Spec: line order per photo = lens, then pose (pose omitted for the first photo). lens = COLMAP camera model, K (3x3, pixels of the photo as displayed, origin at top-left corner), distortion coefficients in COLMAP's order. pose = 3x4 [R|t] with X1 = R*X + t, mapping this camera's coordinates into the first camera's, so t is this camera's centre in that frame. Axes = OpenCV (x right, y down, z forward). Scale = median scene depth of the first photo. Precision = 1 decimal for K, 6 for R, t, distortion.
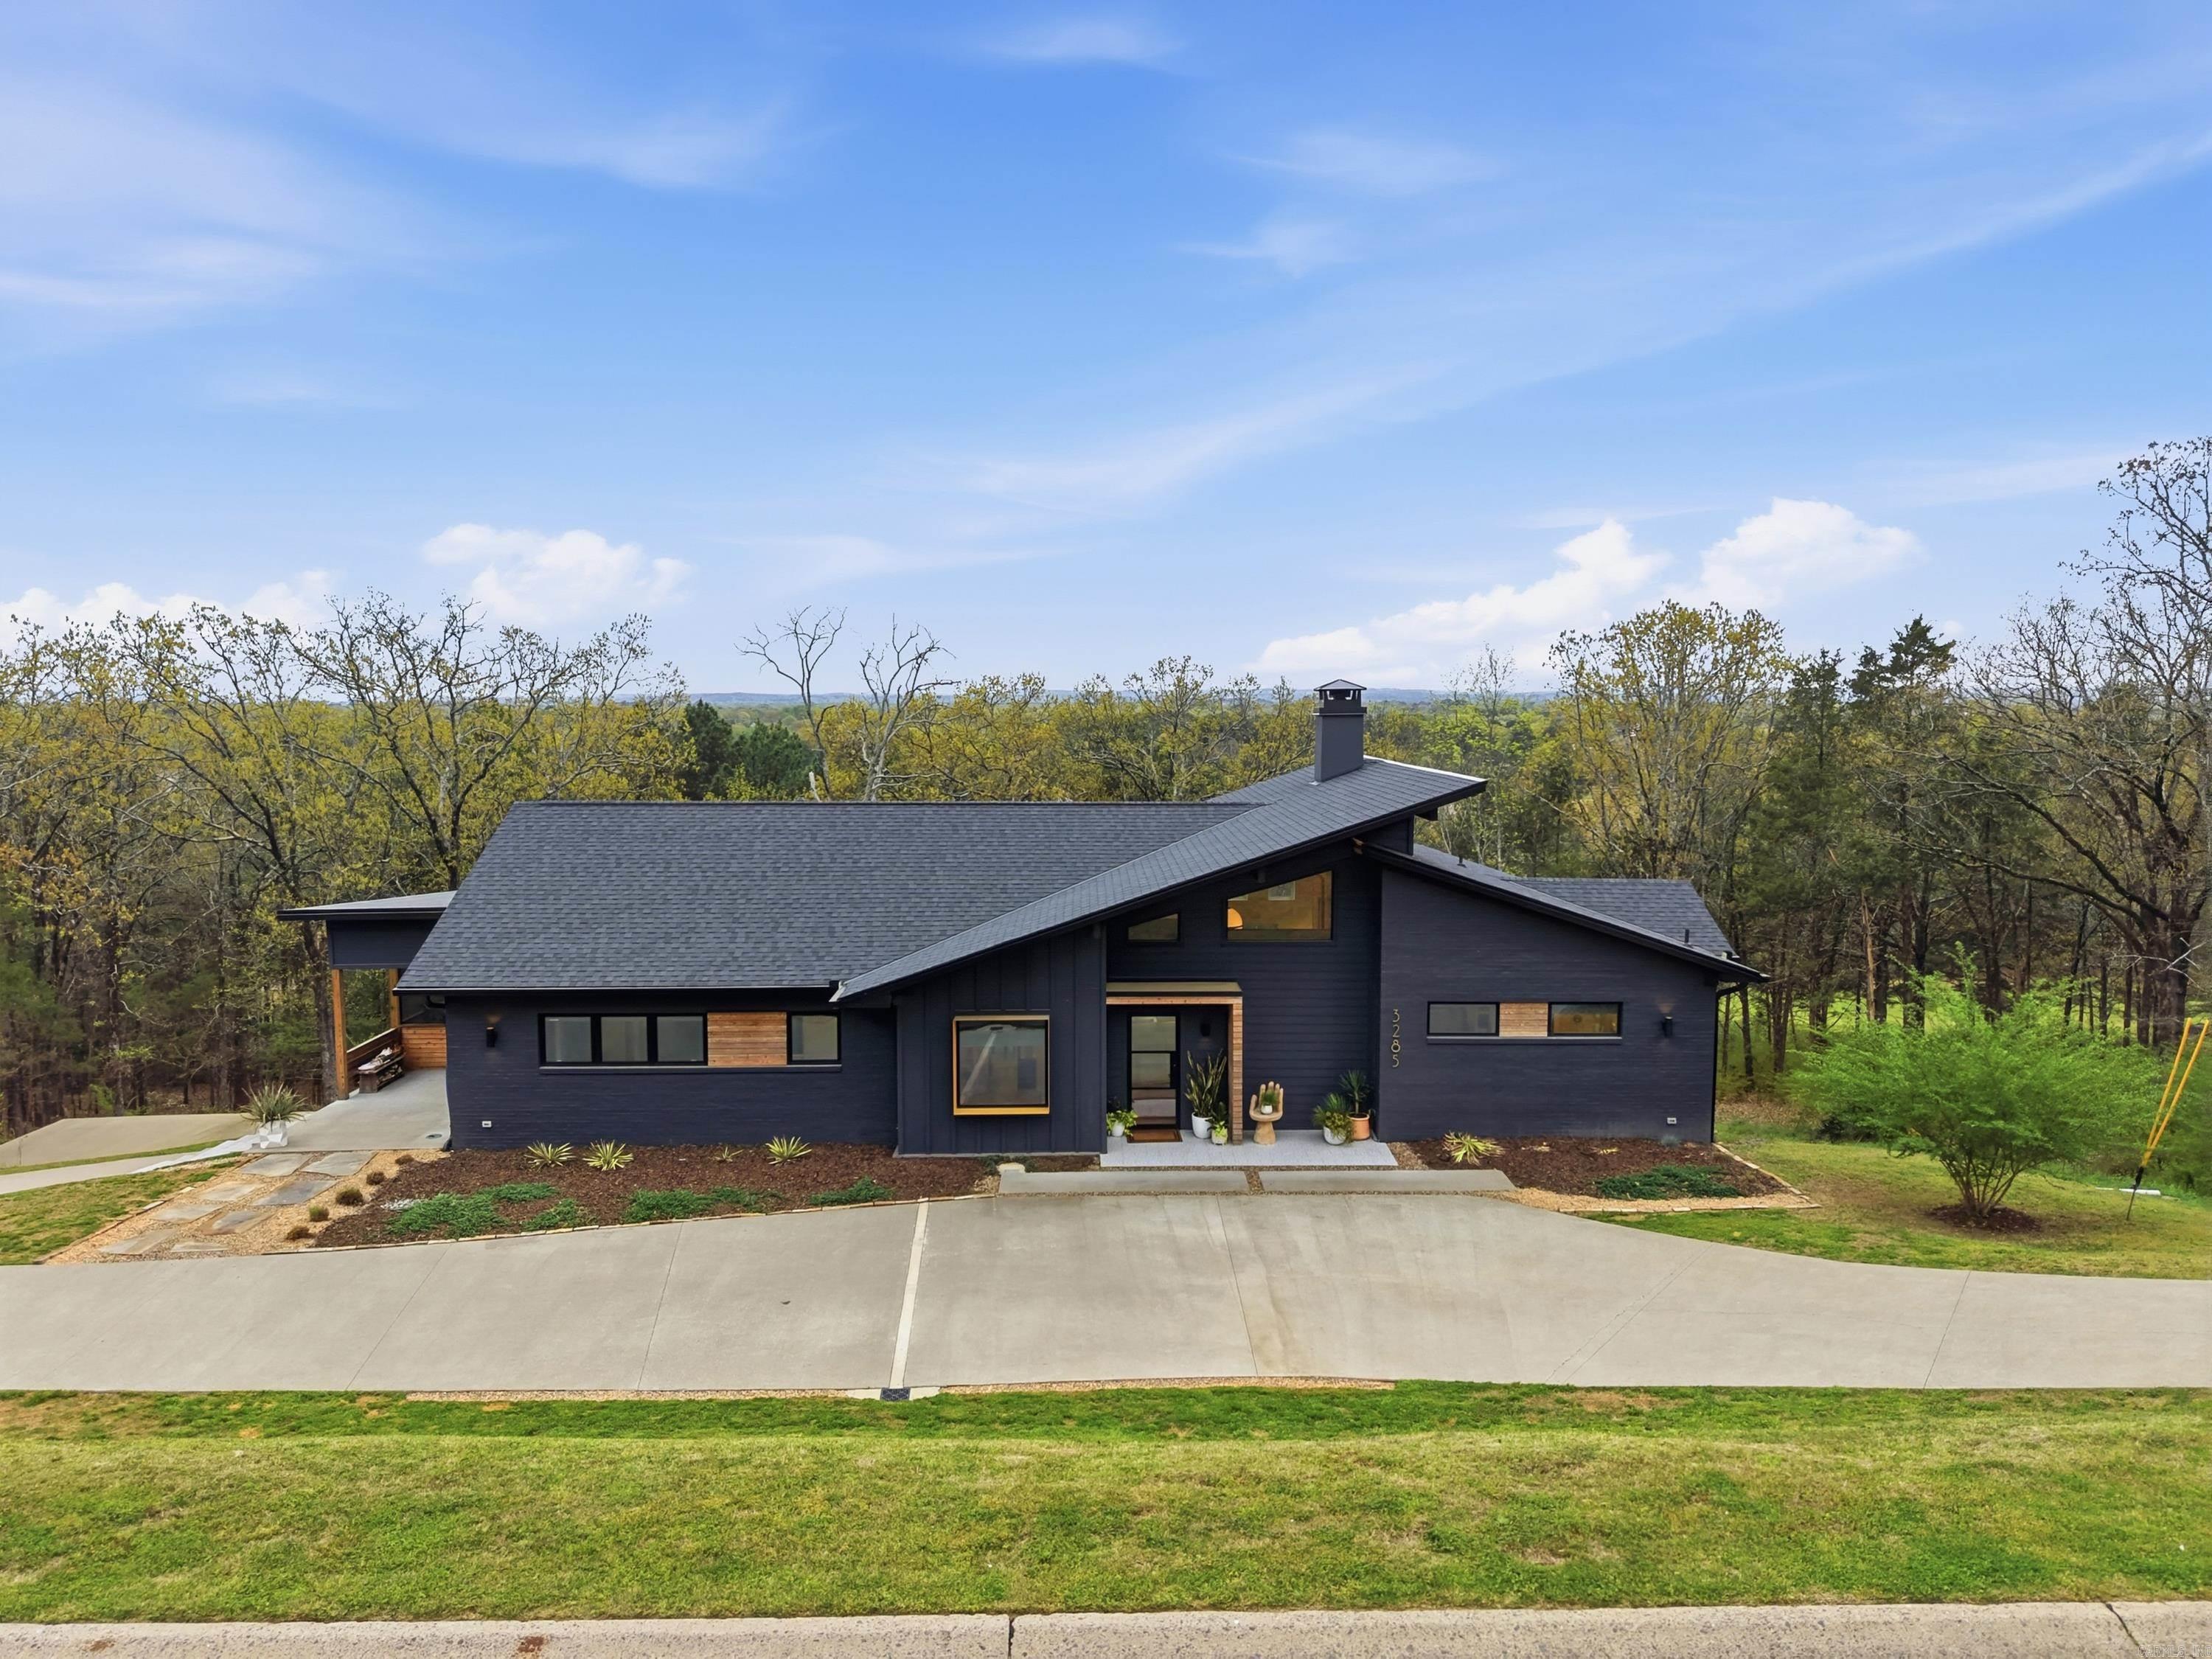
lens RADIAL K [[1519.0, 0, 1096.8], [0, 1519.0, 829.6], [0, 0, 1]] dist [-0.004838, -0.002034]
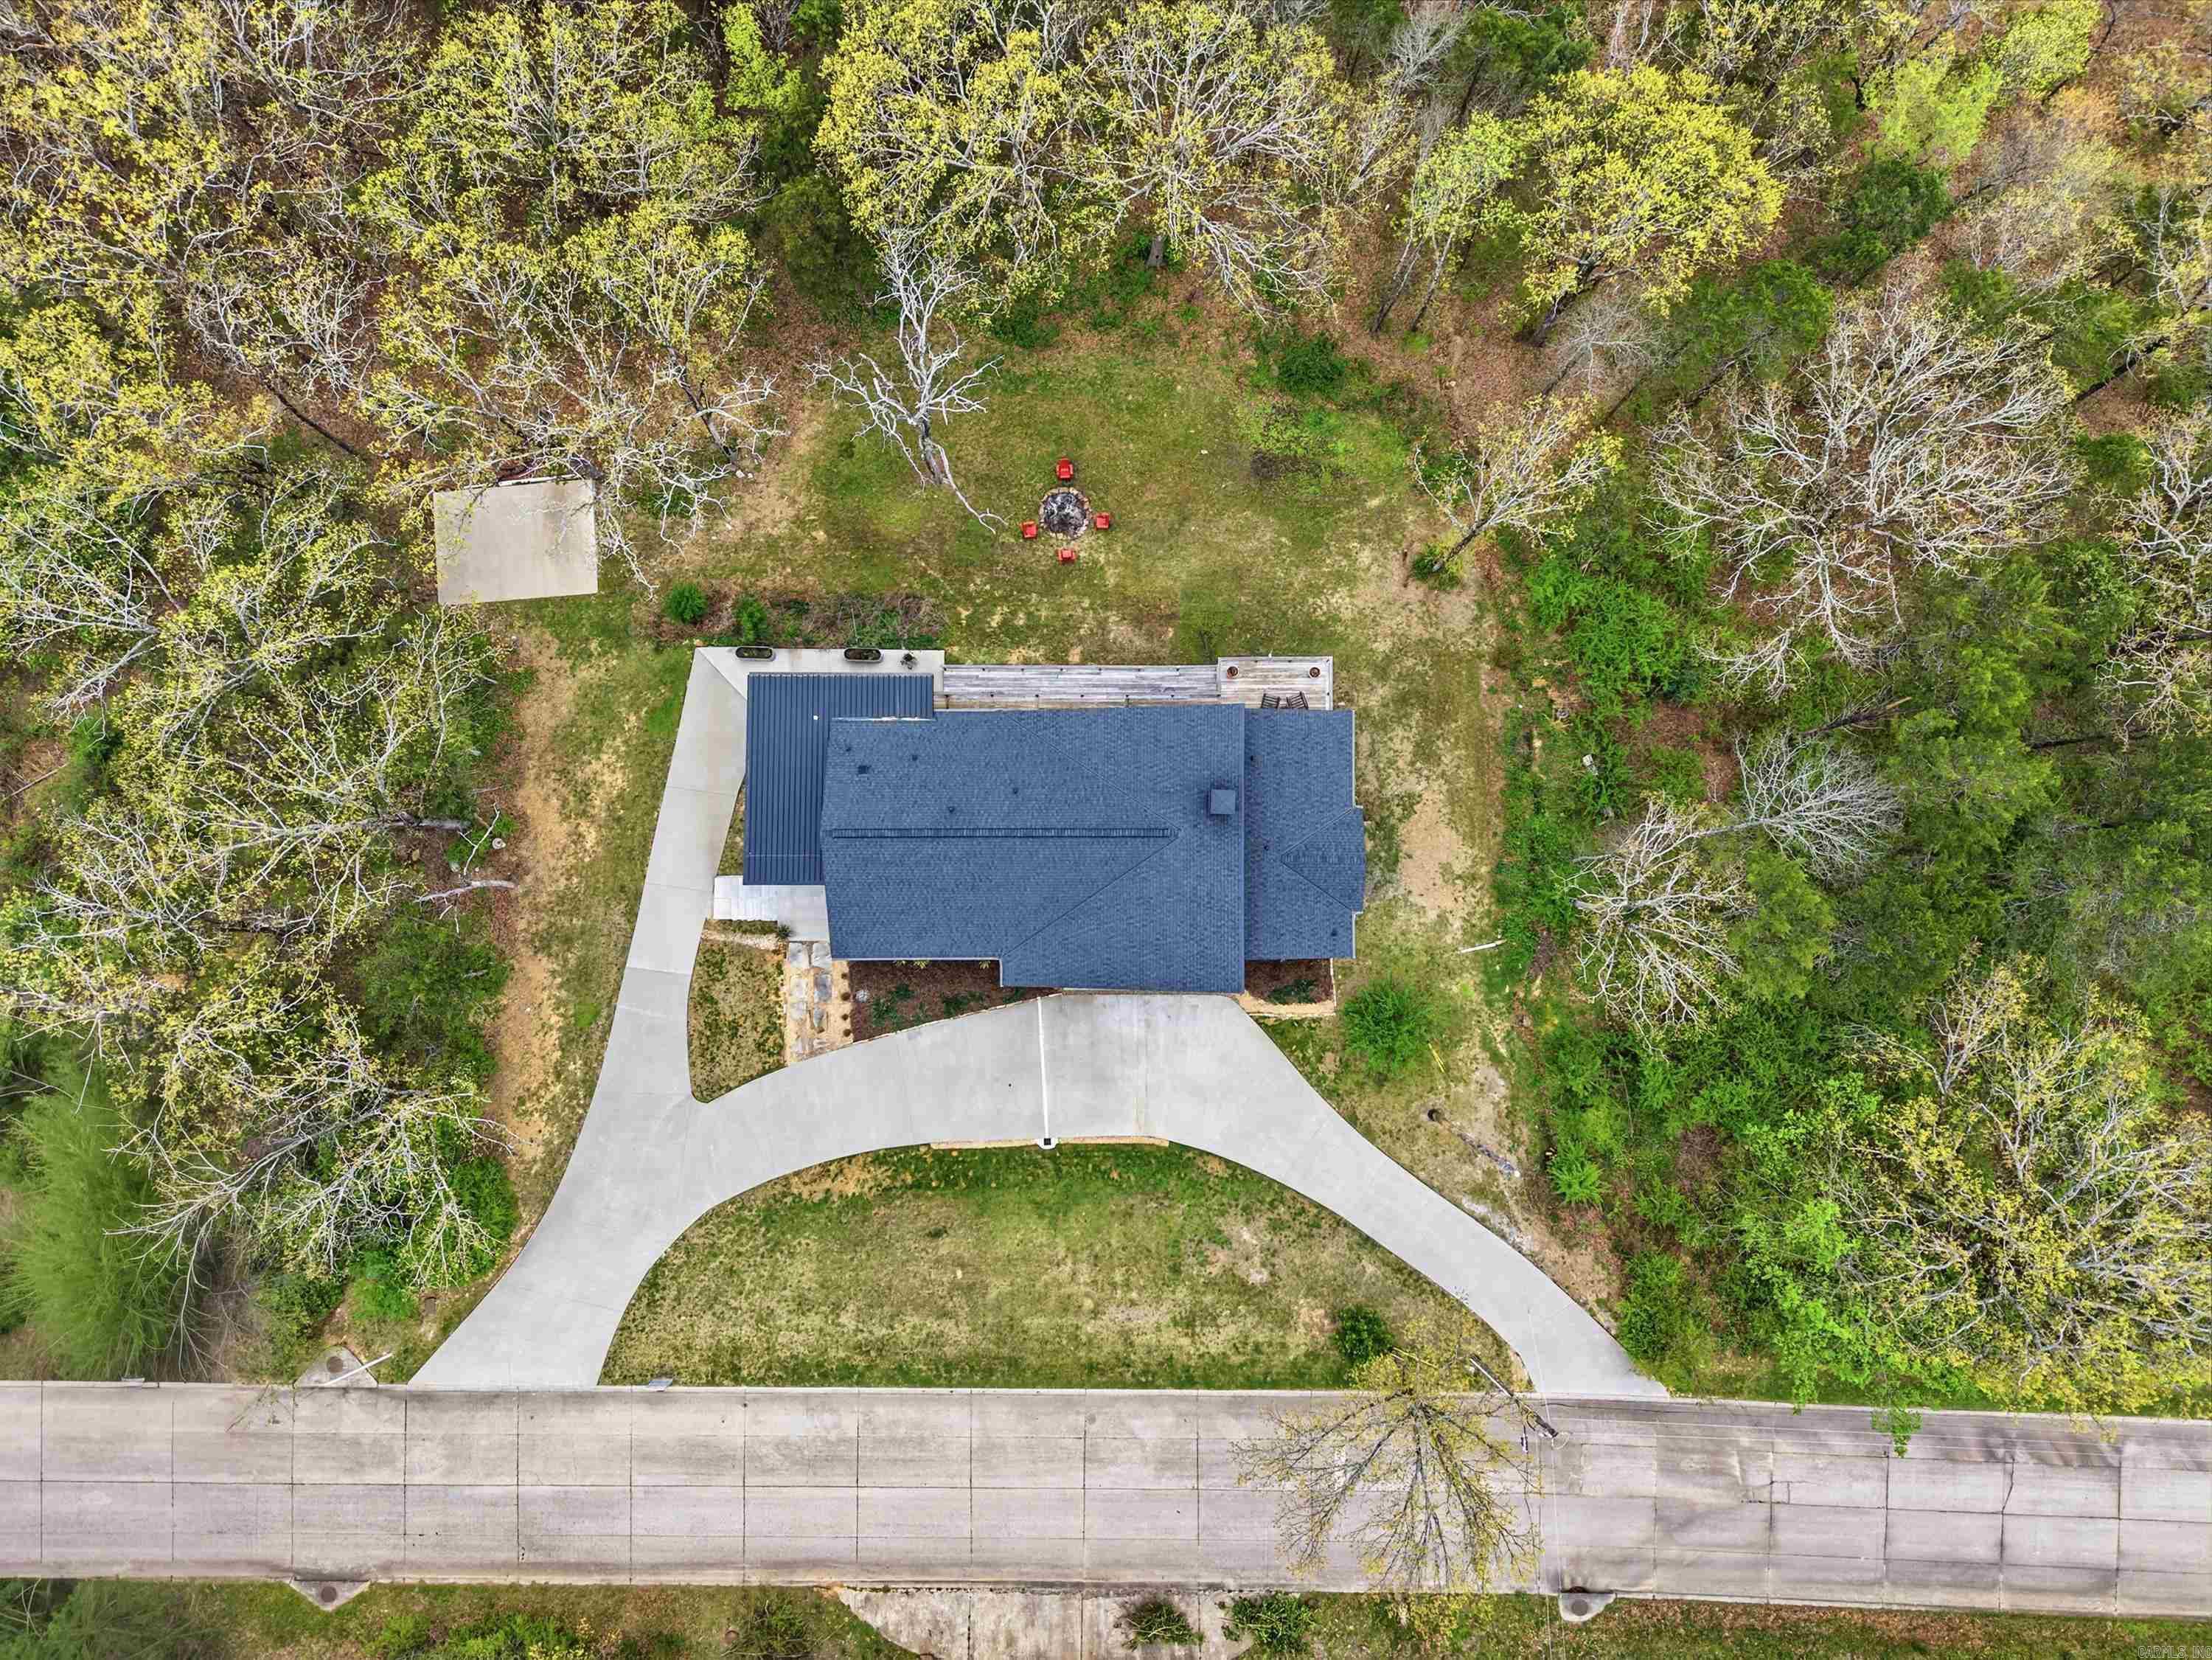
lens RADIAL K [[1519.2, 0, 1105.6], [0, 1519.2, 823.1], [0, 0, 1]] dist [-0.004838, -0.002034]
pose [[0.999987, 0.004913, 0.001466, 0.010011], [-0.001972, 0.104646, 0.994508, -2.603652], [0.004733, -0.994497, 0.104655, 0.976861]]
